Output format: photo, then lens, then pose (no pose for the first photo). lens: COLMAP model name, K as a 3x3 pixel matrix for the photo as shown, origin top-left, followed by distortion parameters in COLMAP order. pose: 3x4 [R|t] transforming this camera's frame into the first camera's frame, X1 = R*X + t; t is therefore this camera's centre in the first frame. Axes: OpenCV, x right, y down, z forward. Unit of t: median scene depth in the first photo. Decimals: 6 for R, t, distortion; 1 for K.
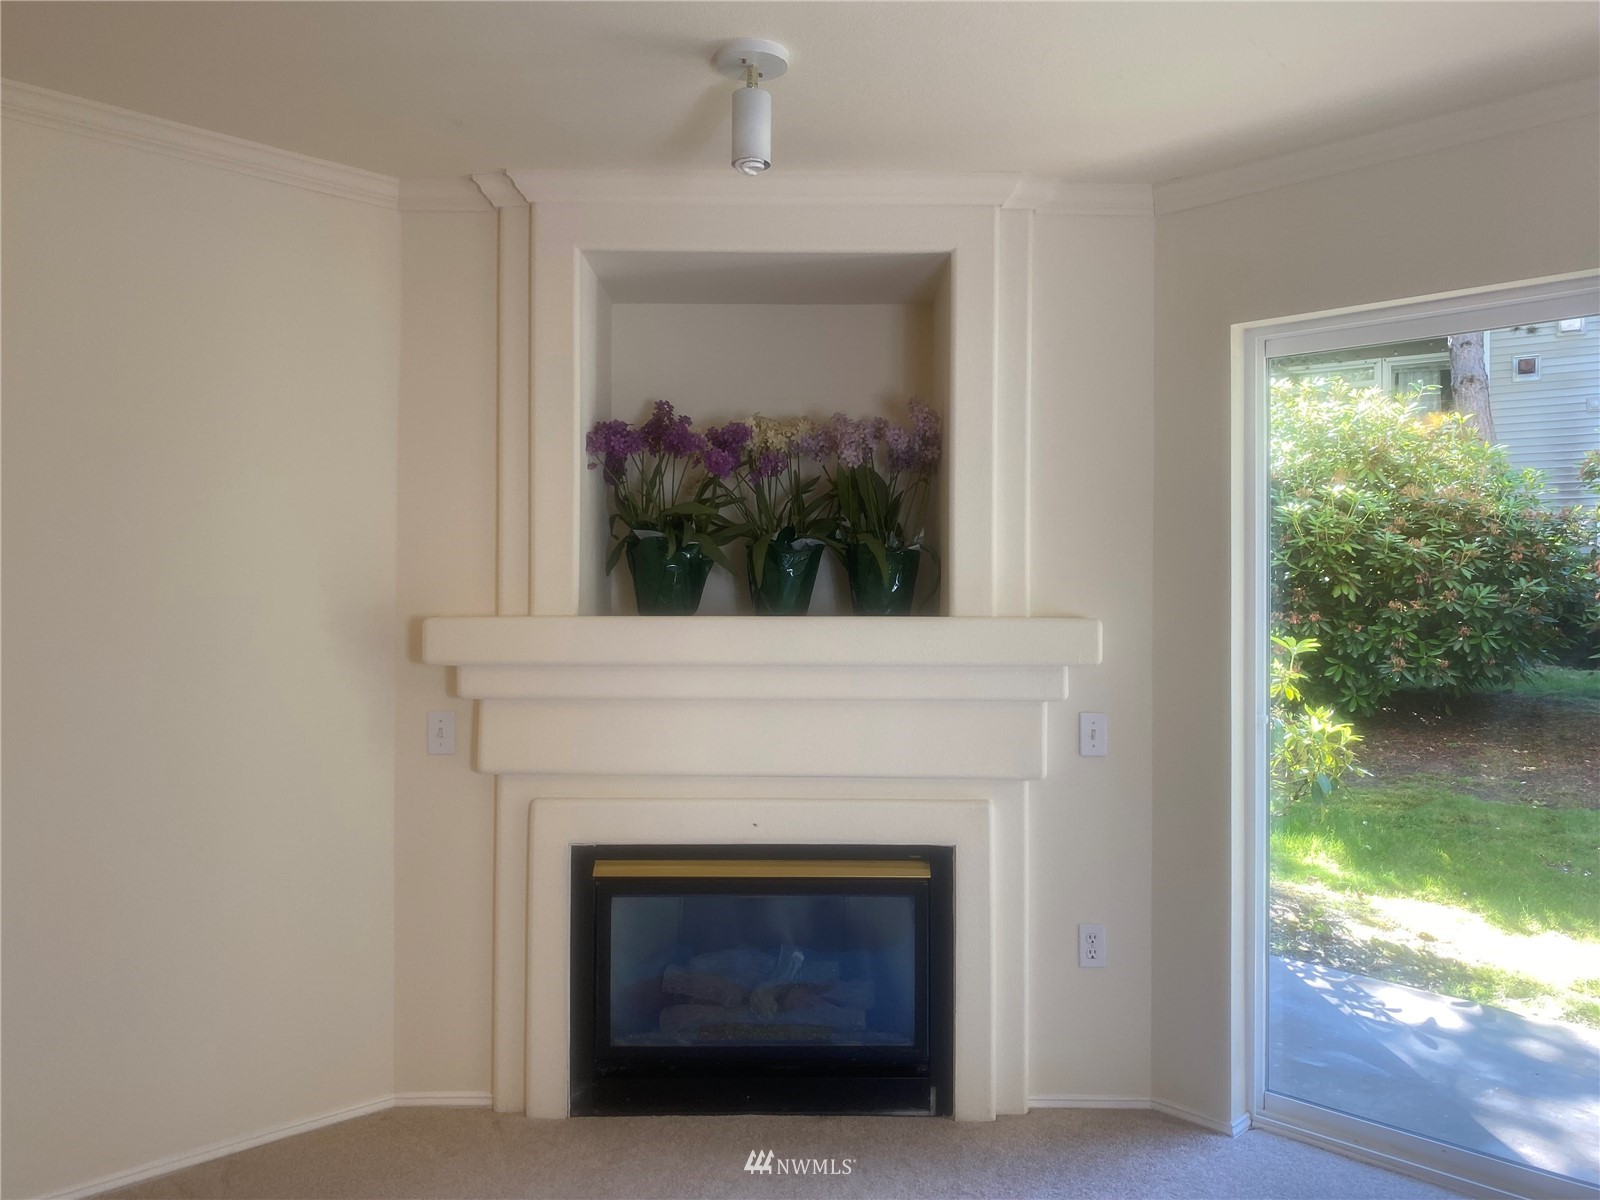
lens RADIAL K [[1196.6, 0, 798.5], [0, 1196.6, 597.9], [0, 0, 1]] dist [0.019364, -0.006775]
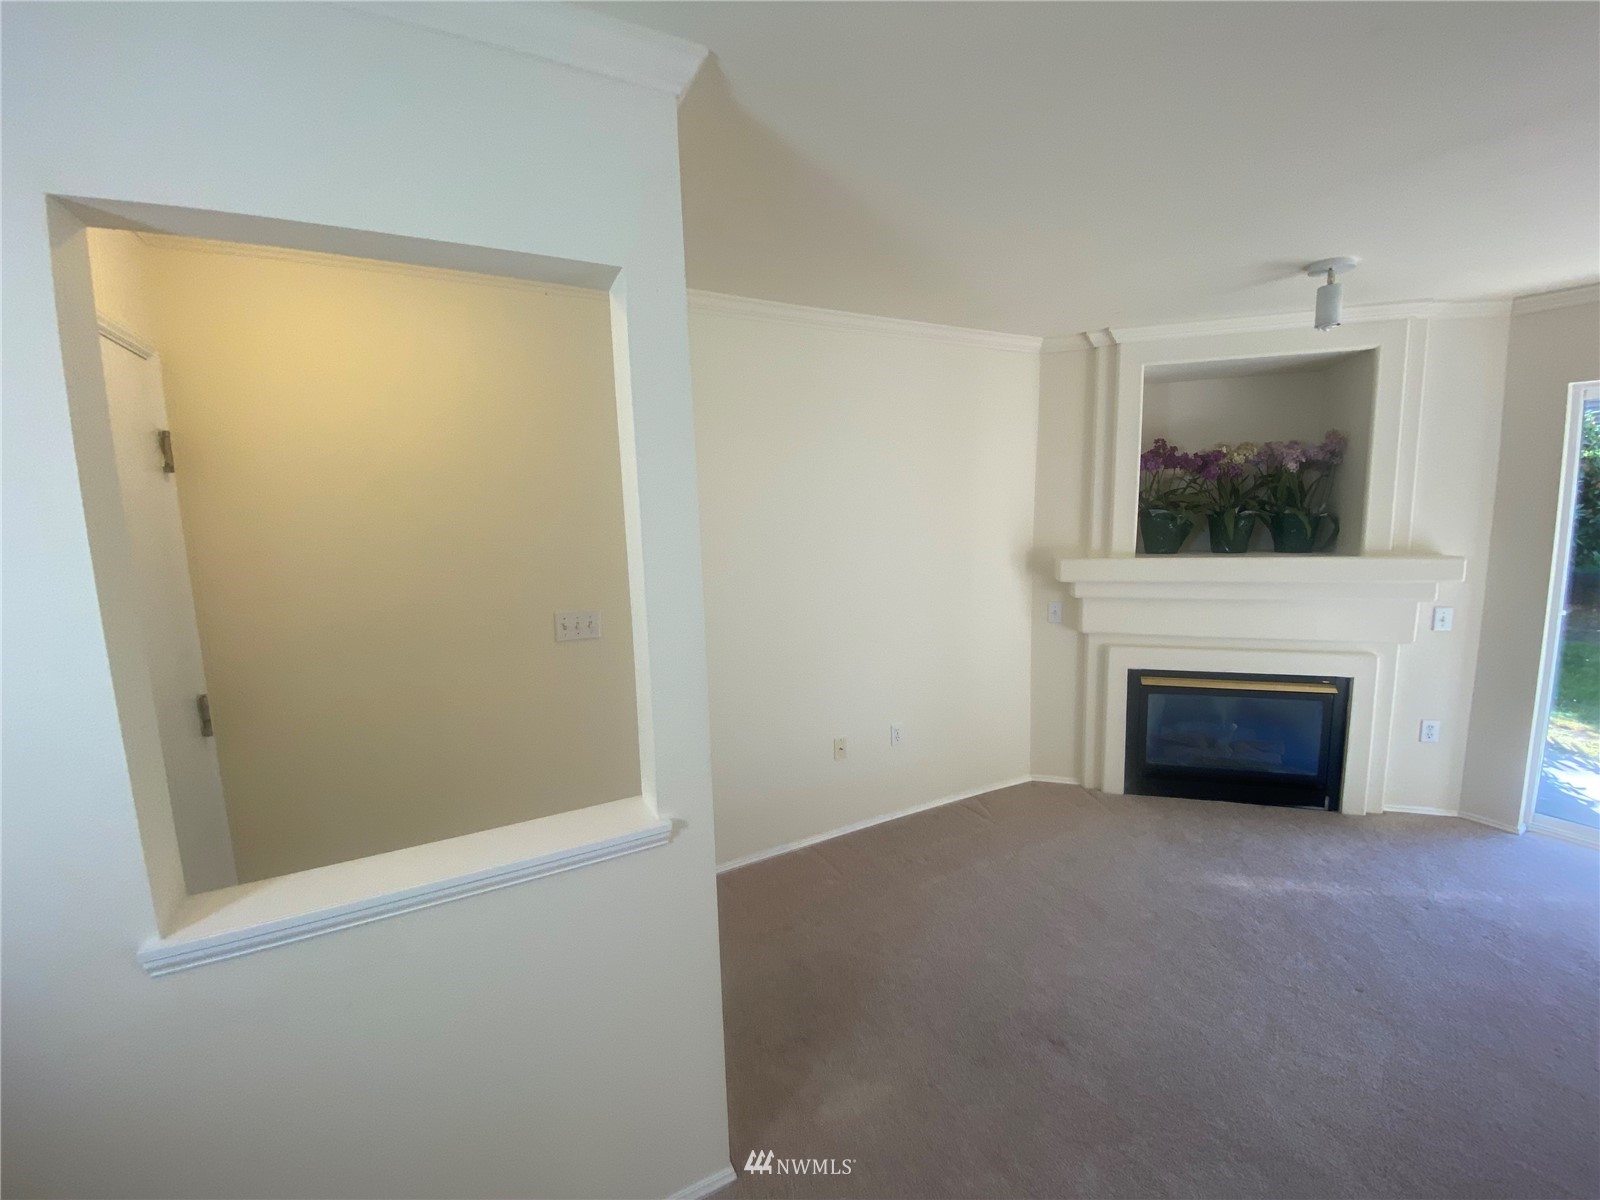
lens RADIAL K [[629.2, 0, 823.7], [0, 629.2, 606.3], [0, 0, 1]] dist [-0.020377, -0.003681]
pose [[0.953094, 0.010795, -0.302482, -0.362187], [0.033307, 0.989554, 0.140261, -0.066421], [0.300837, -0.143757, 0.942779, -0.148576]]
